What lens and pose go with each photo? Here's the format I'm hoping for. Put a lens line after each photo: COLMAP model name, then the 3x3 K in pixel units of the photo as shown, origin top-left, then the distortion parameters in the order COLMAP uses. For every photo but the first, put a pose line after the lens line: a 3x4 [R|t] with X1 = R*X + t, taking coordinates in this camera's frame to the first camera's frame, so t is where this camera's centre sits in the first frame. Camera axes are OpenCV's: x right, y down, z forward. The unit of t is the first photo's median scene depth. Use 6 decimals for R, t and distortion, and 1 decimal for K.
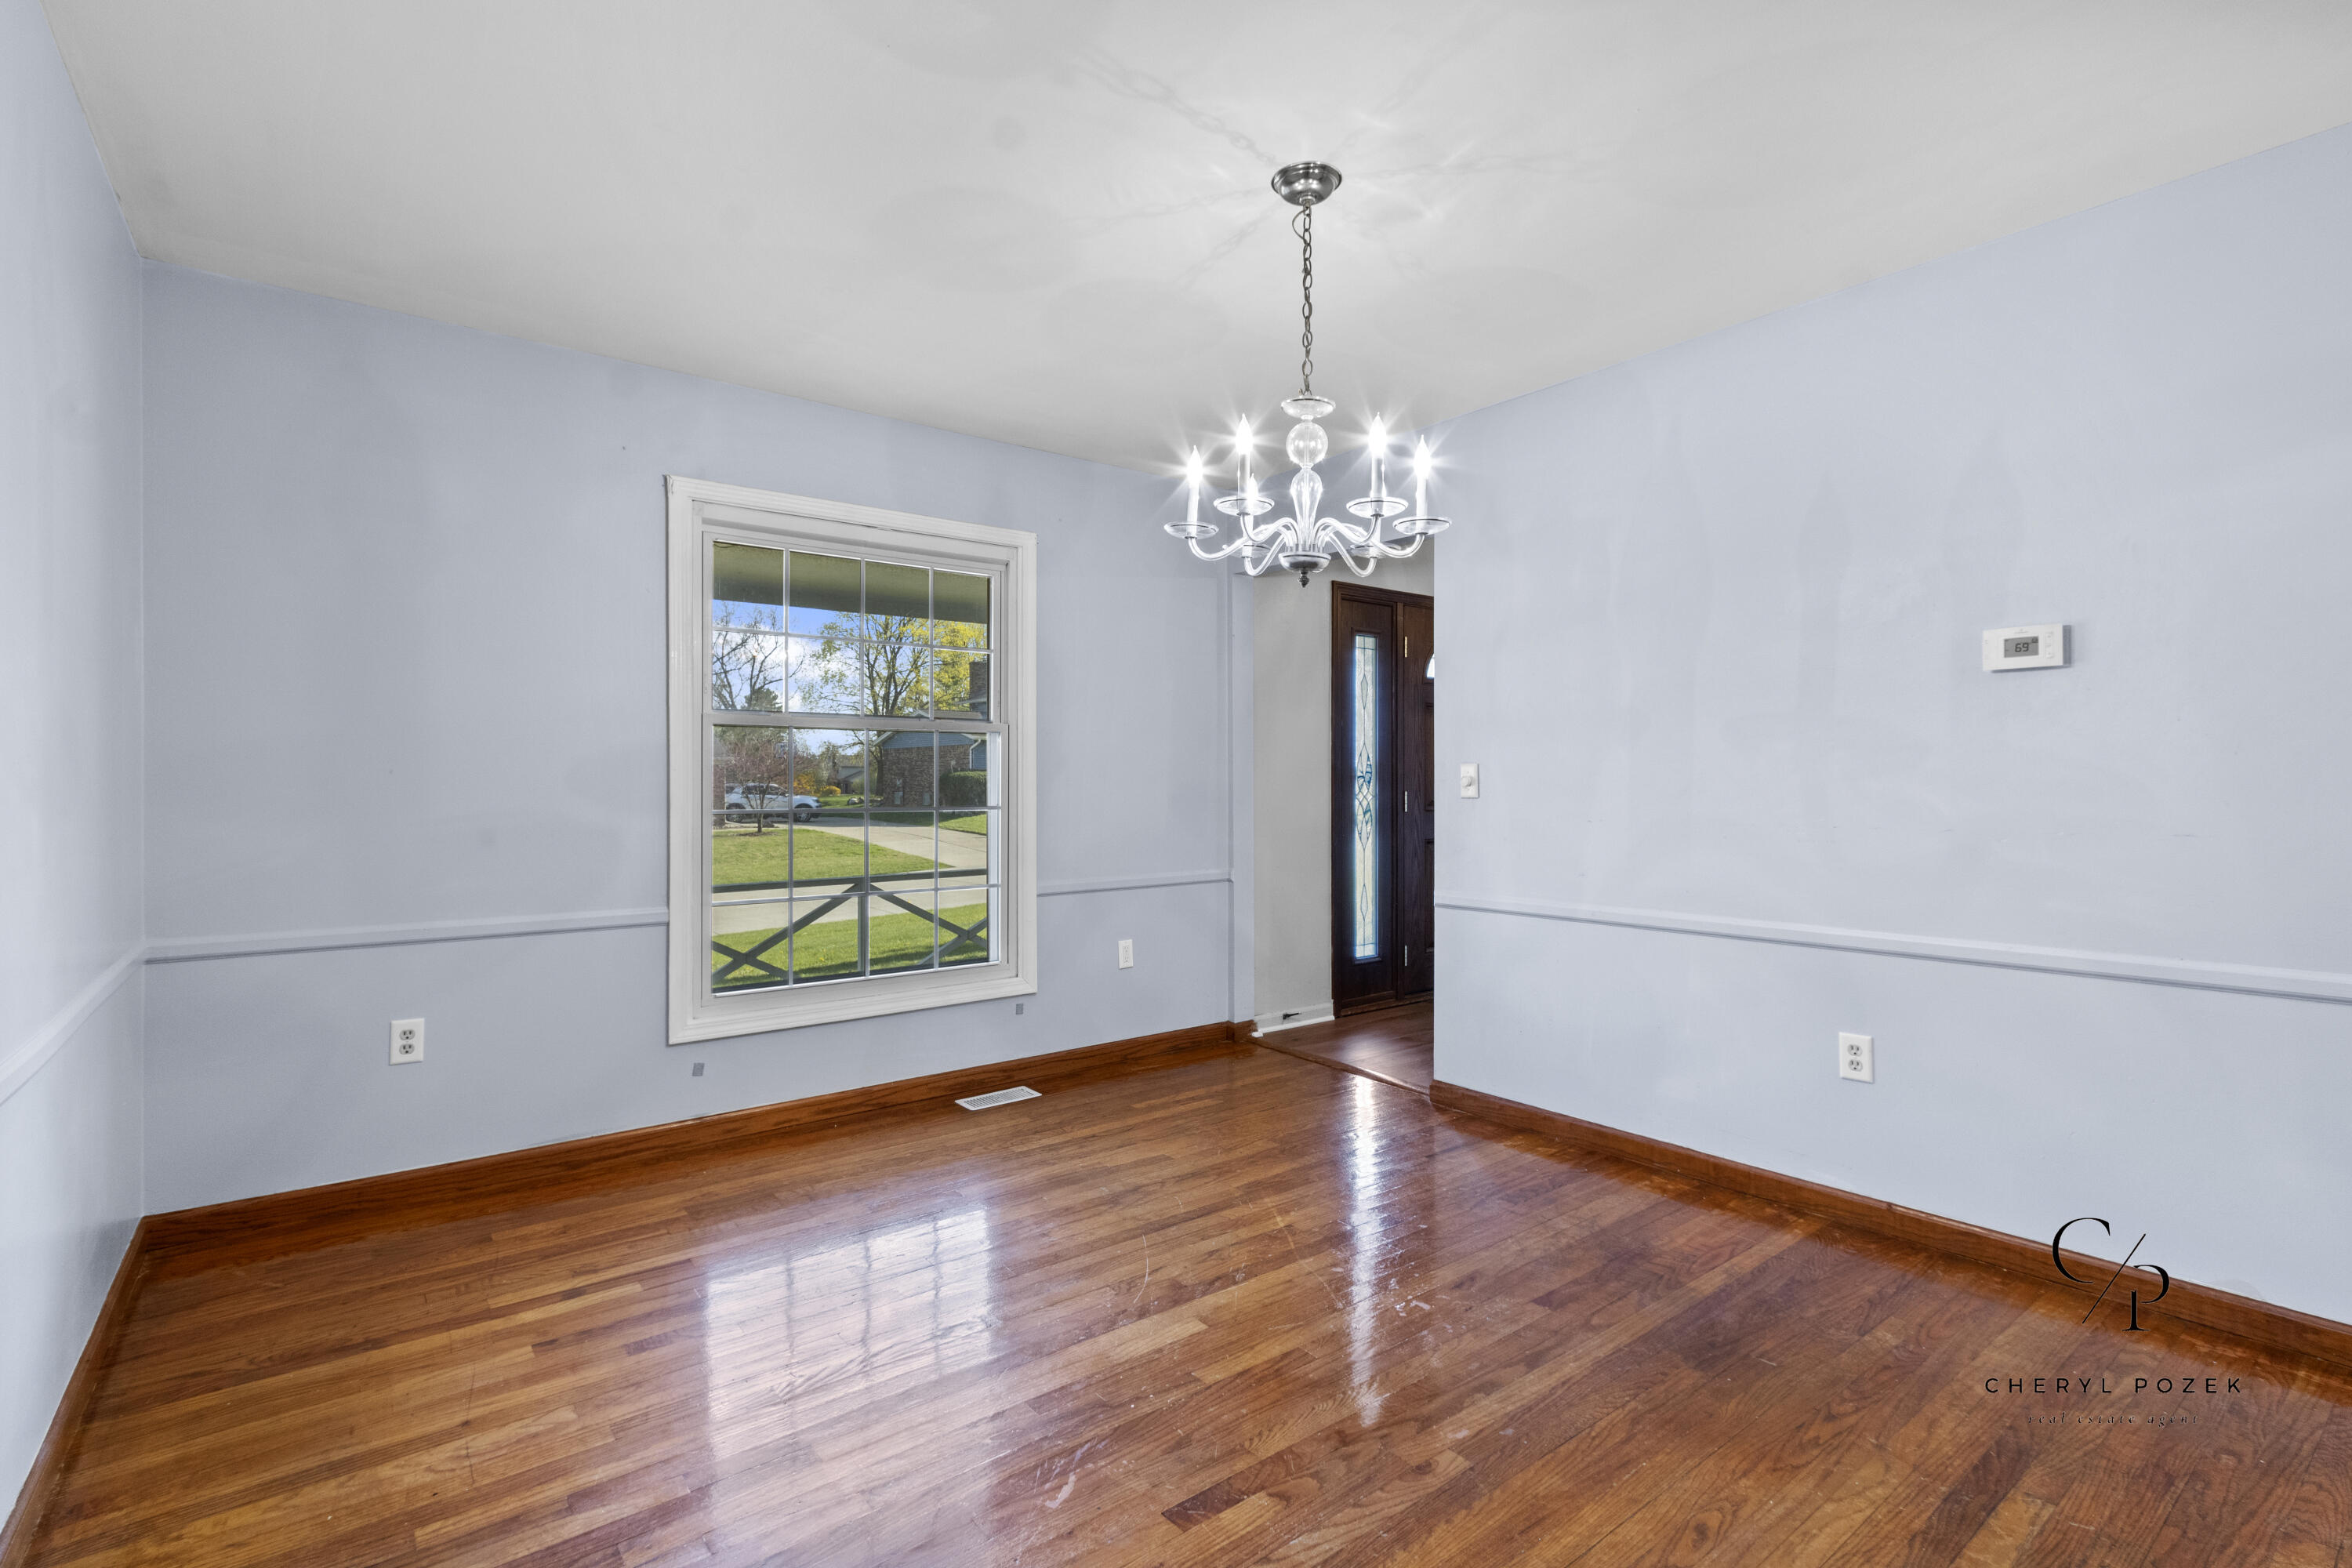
lens RADIAL K [[1084.2, 0, 1178.2], [0, 1084.2, 778.5], [0, 0, 1]] dist [0.001451, 0.000288]
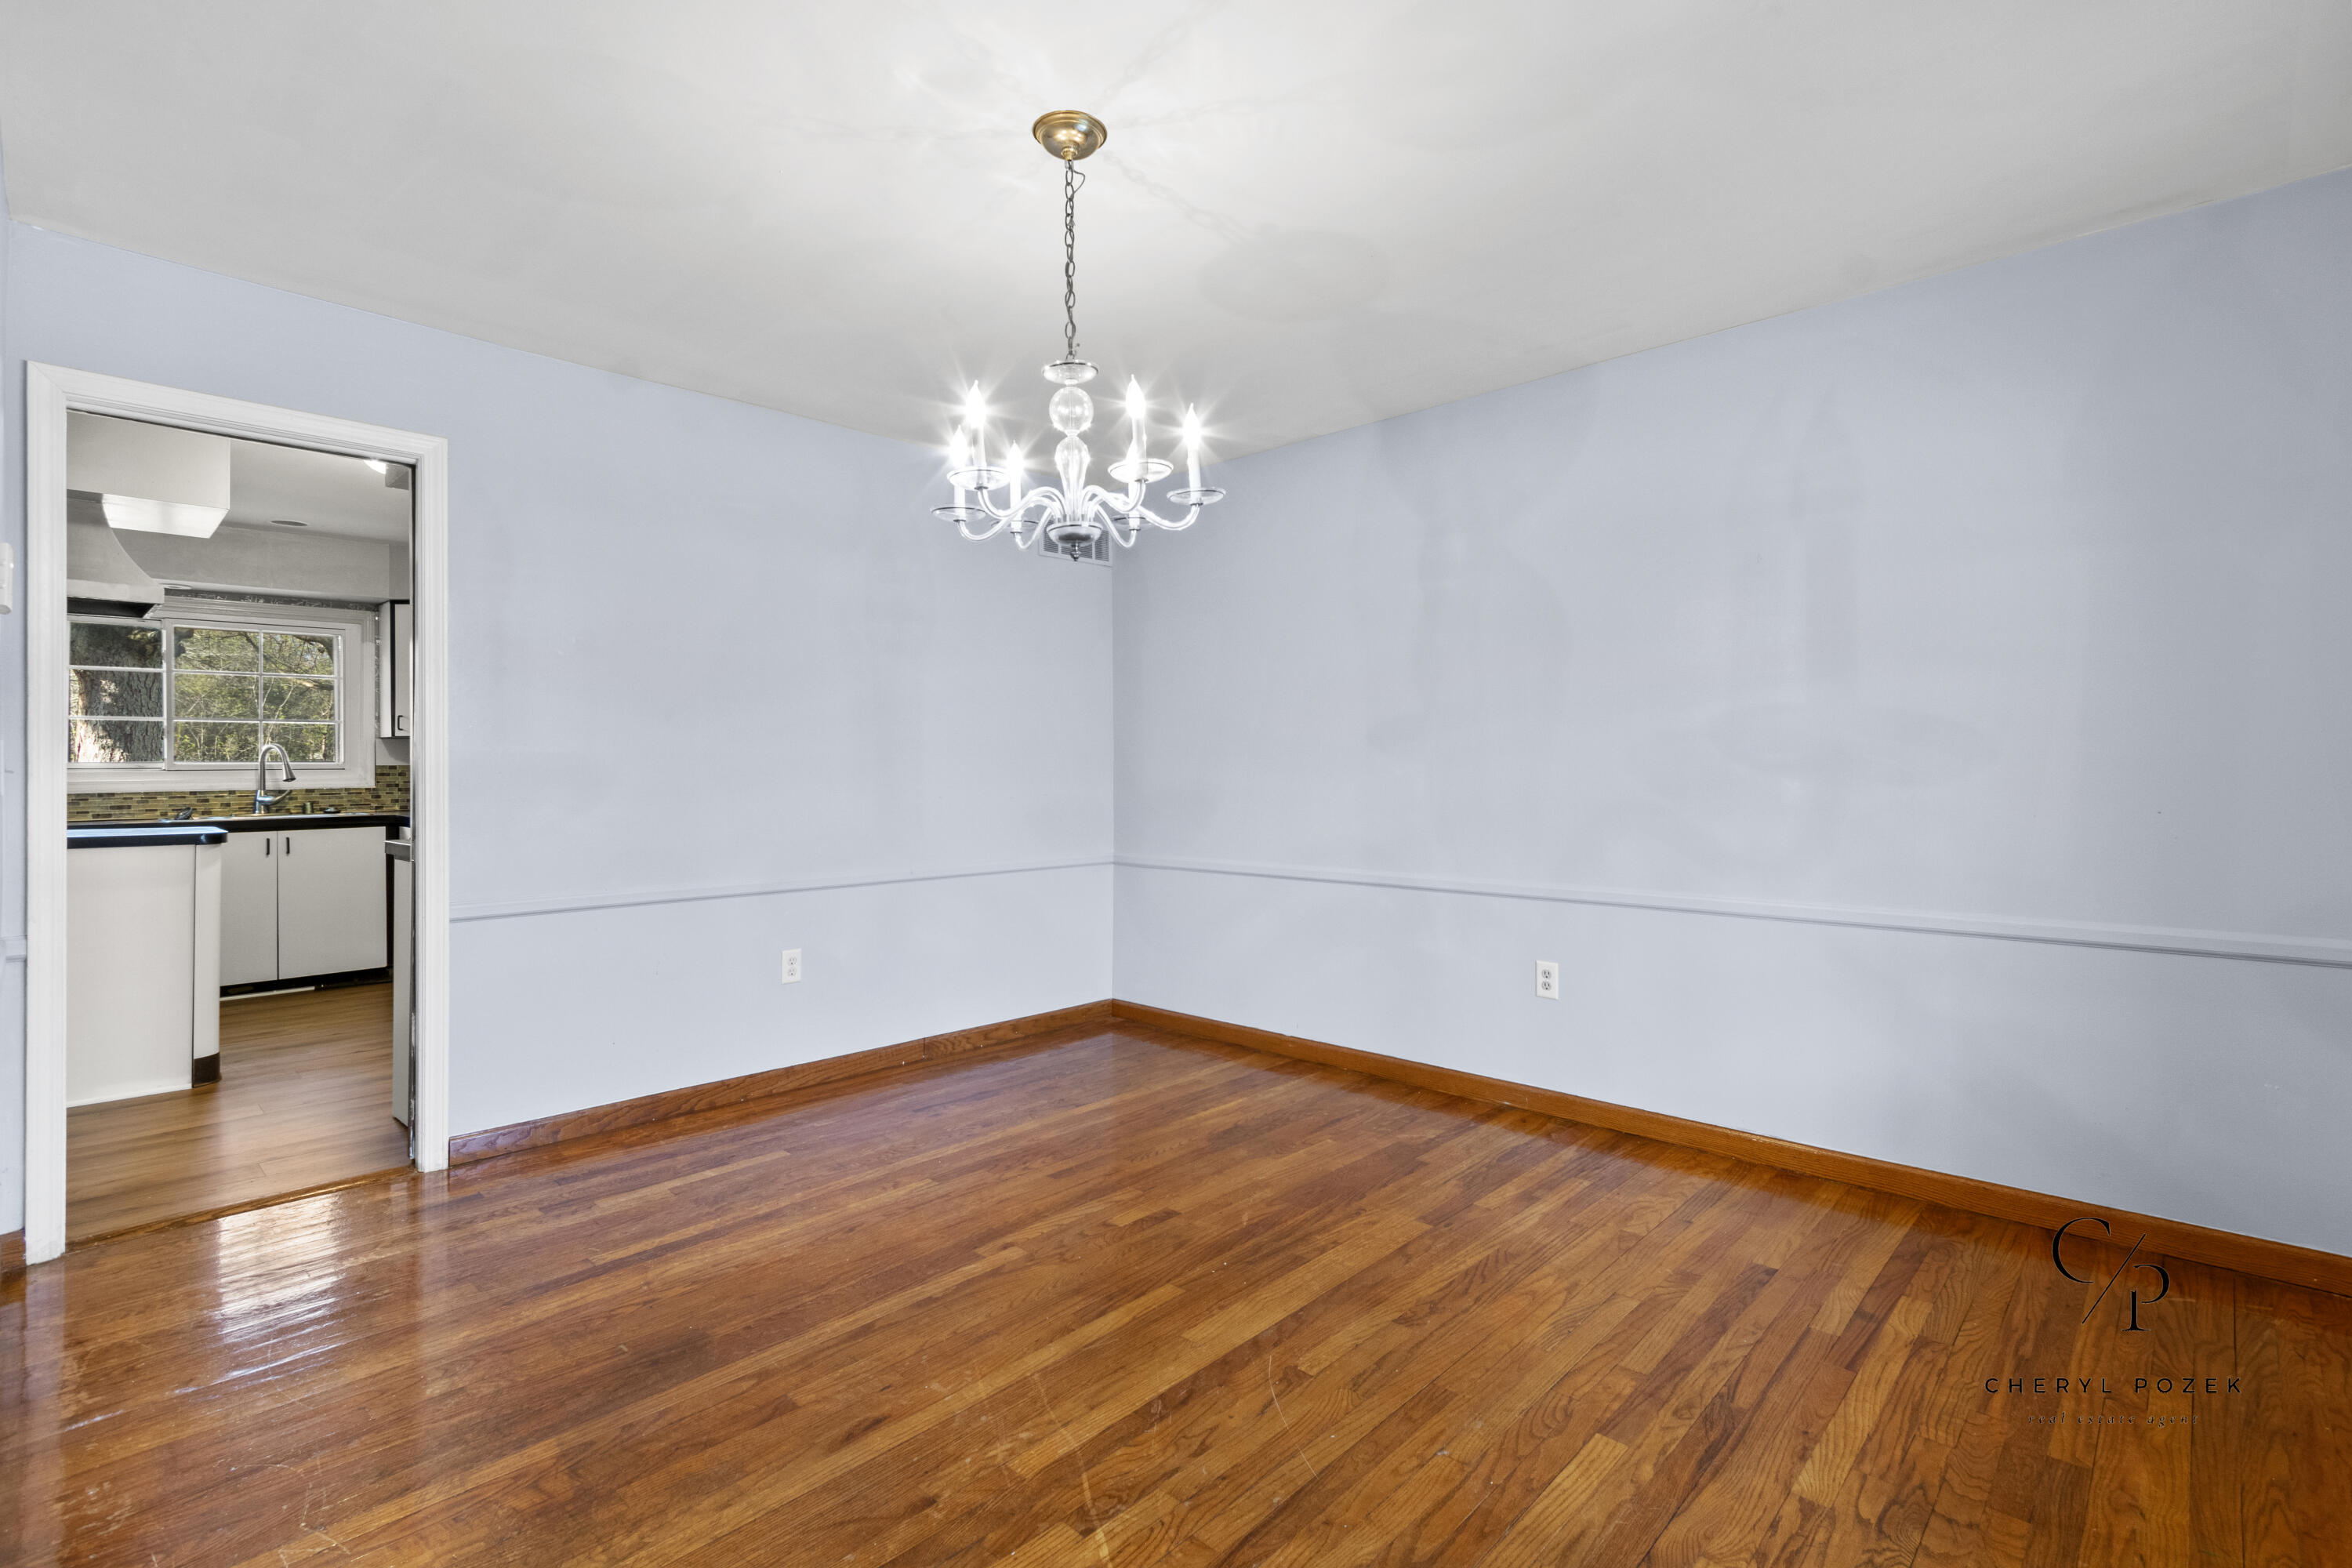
lens RADIAL K [[1084.2, 0, 1163.5], [0, 1084.2, 764.8], [0, 0, 1]] dist [0.001451, 0.000288]
pose [[-0.990978, 0.007090, -0.133836, 0.173768], [0.007833, 0.999957, -0.005032, 0.005234], [0.133795, -0.006035, -0.990991, 2.019828]]
